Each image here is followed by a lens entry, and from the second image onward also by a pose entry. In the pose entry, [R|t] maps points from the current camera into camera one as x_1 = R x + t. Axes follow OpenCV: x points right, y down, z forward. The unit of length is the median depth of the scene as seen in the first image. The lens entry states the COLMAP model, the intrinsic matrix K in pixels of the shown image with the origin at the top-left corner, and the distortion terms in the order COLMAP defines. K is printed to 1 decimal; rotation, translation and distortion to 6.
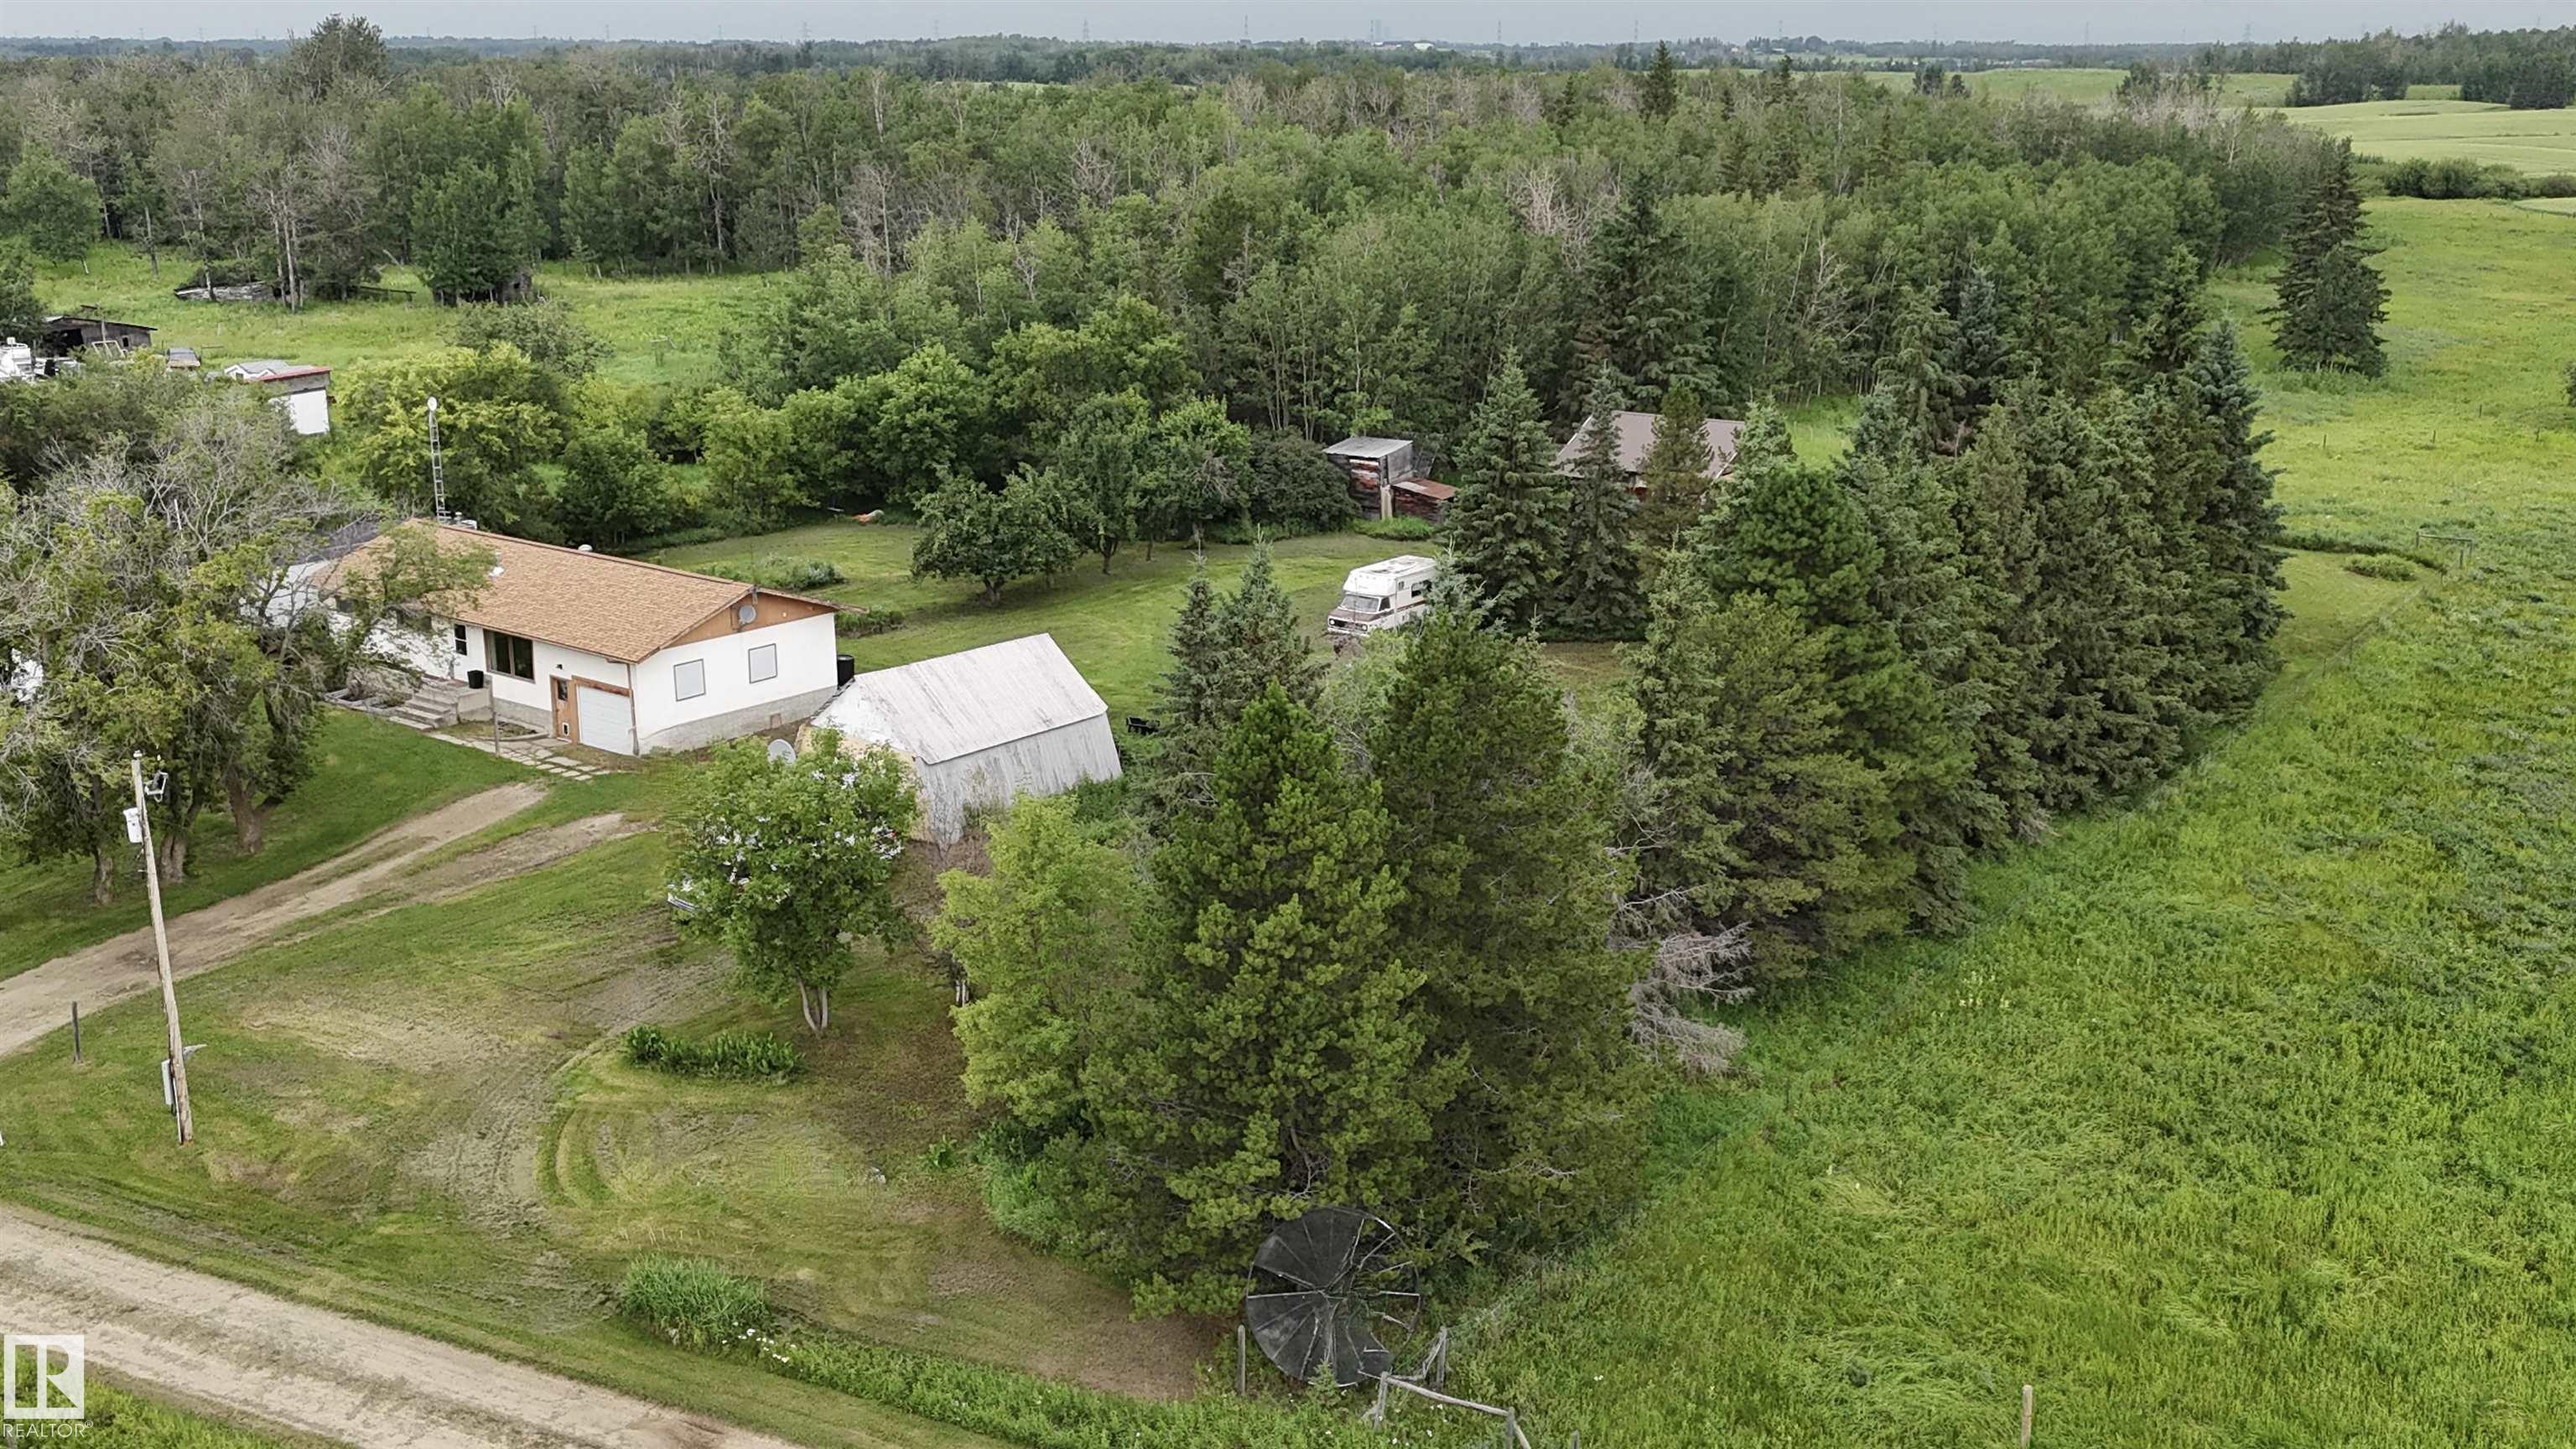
lens RADIAL K [[2573.6, 0, 1288.0], [0, 2573.6, 724.5], [0, 0, 1]] dist [0.112857, -0.213761]
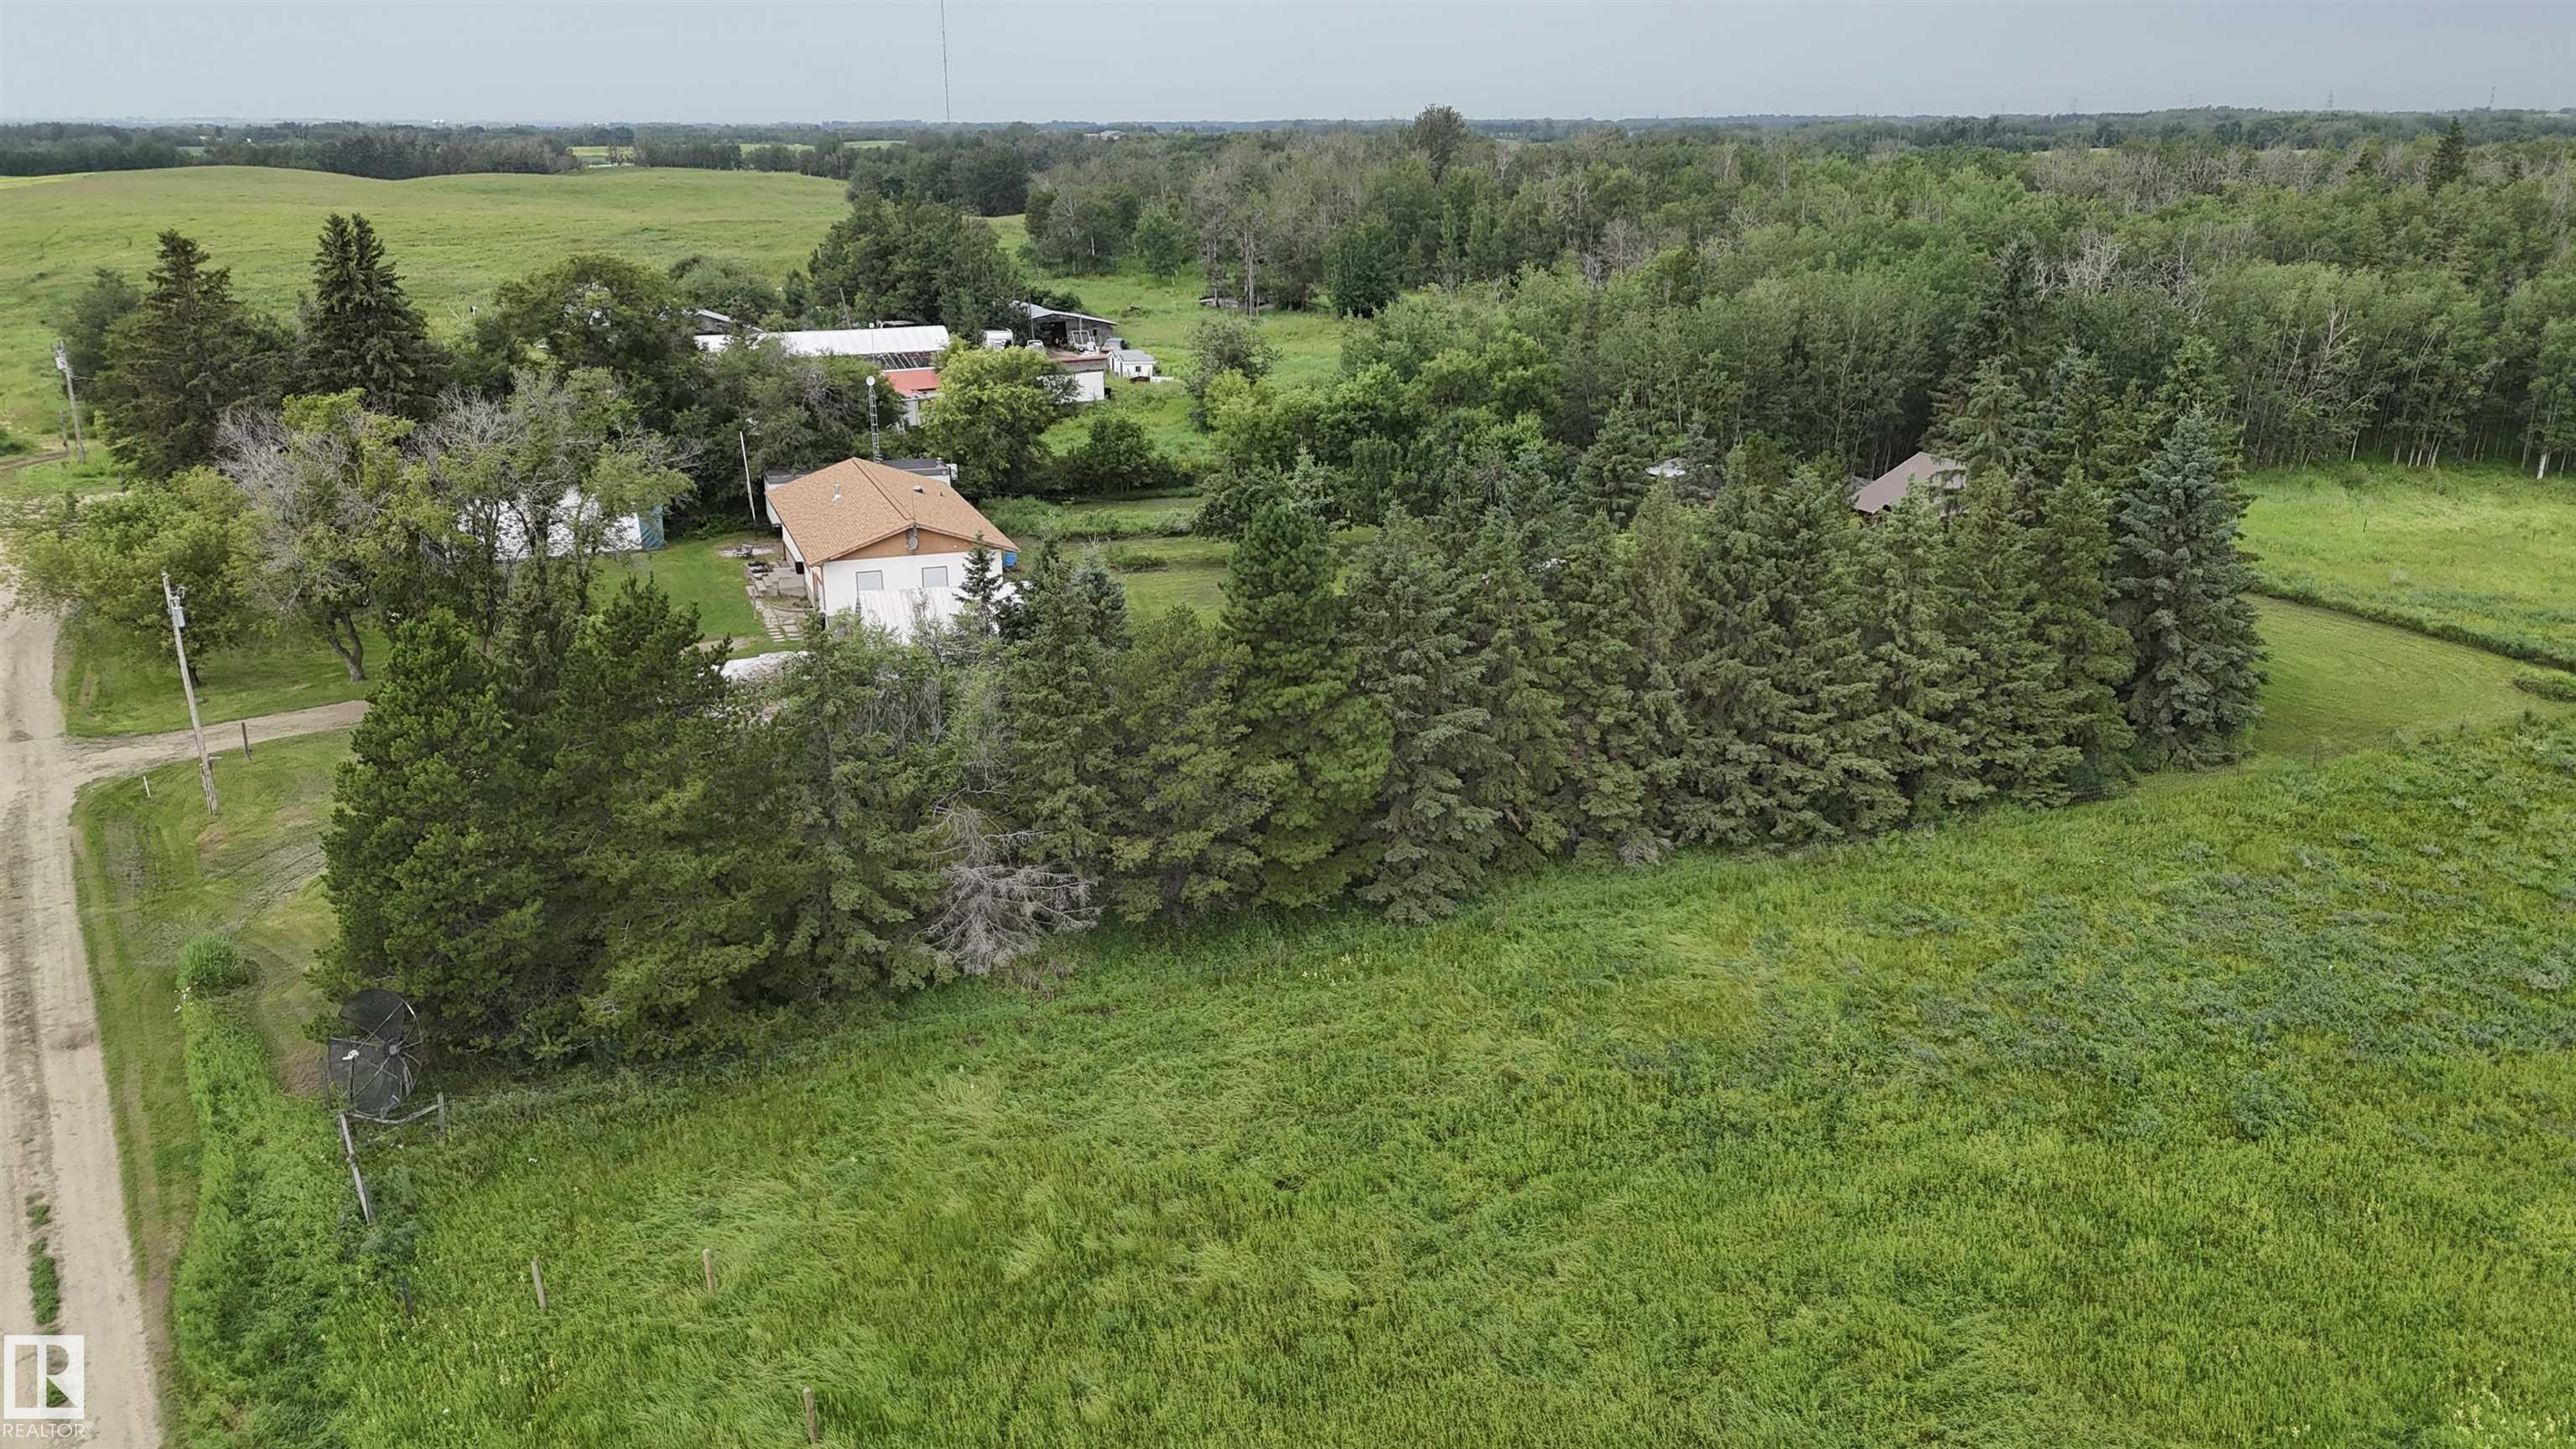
lens RADIAL K [[1944.0, 0, 1288.0], [0, 1944.0, 724.5], [0, 0, 1]] dist [0.078858, -0.076467]
pose [[0.855217, 0.152535, -0.495315, 0.442922], [-0.131078, 0.988296, 0.078031, -0.047435], [0.501420, -0.001808, 0.865202, 0.156544]]
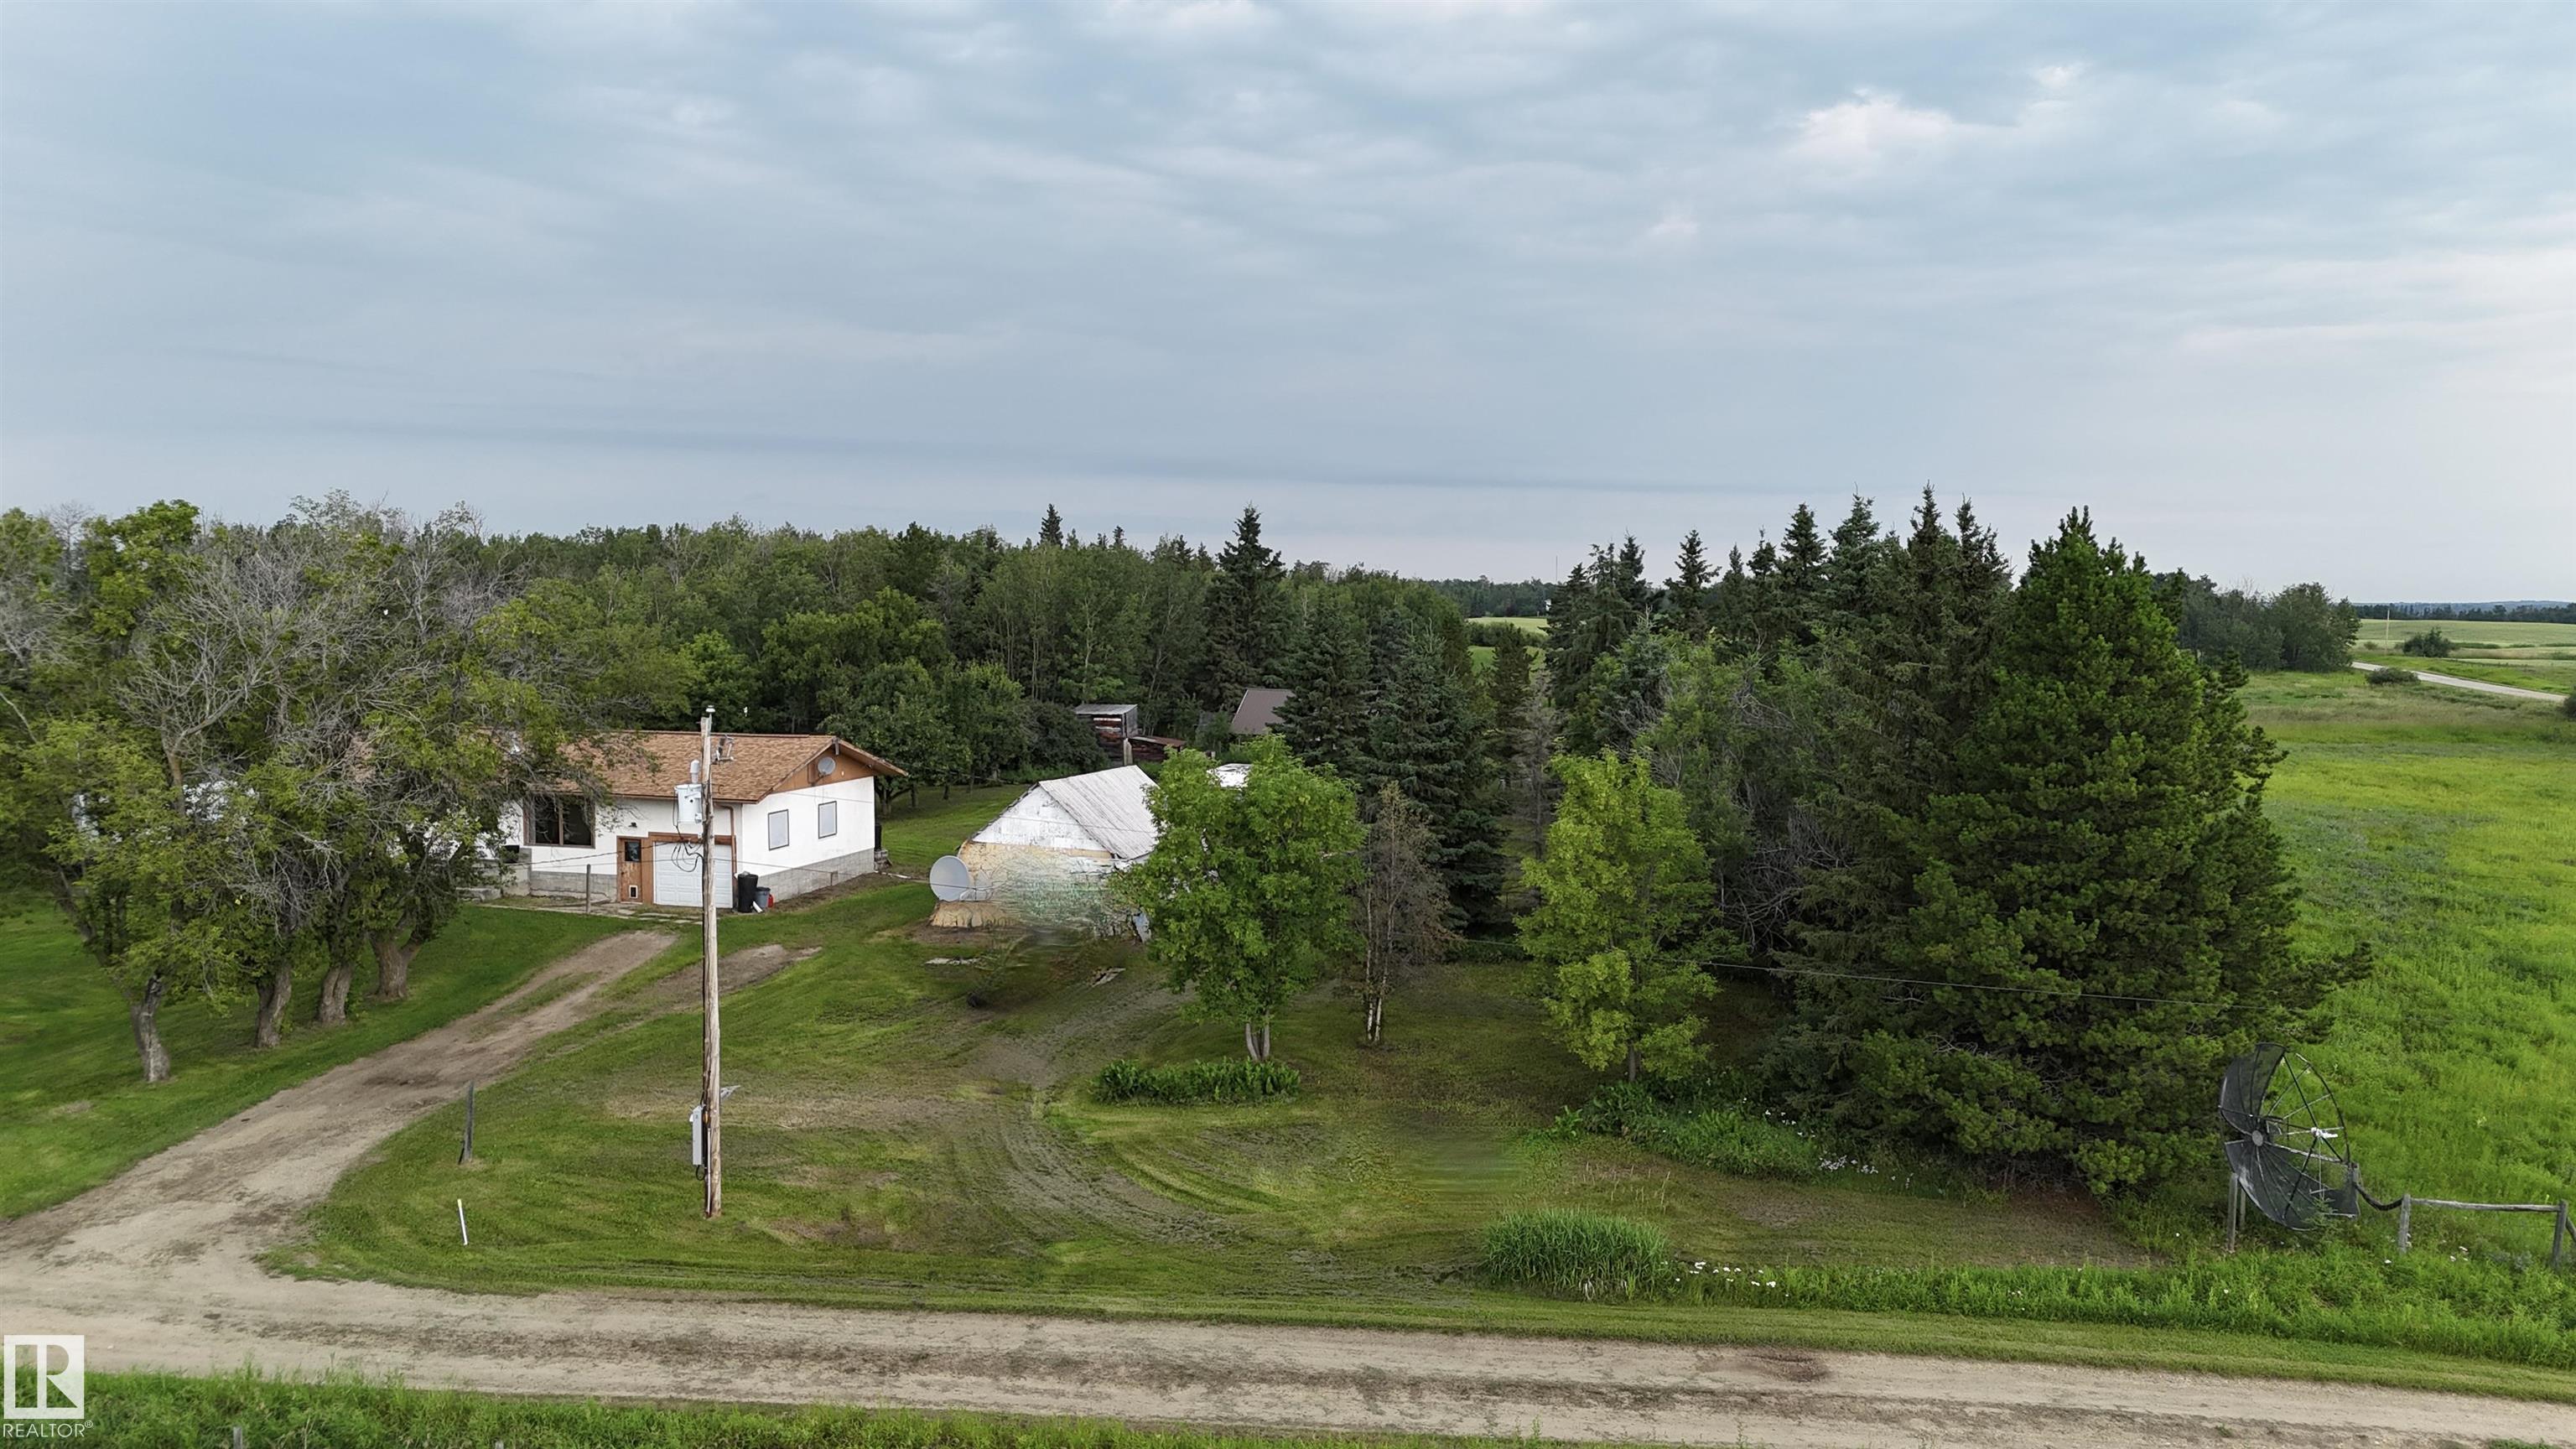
lens RADIAL K [[1889.8, 0, 1288.0], [0, 1889.8, 724.5], [0, 0, 1]] dist [0.074356, -0.065492]
pose [[0.927878, -0.022323, 0.372215, -0.276007], [0.092887, 0.980577, -0.172747, 0.075759], [-0.361129, 0.194862, 0.911929, 0.216861]]
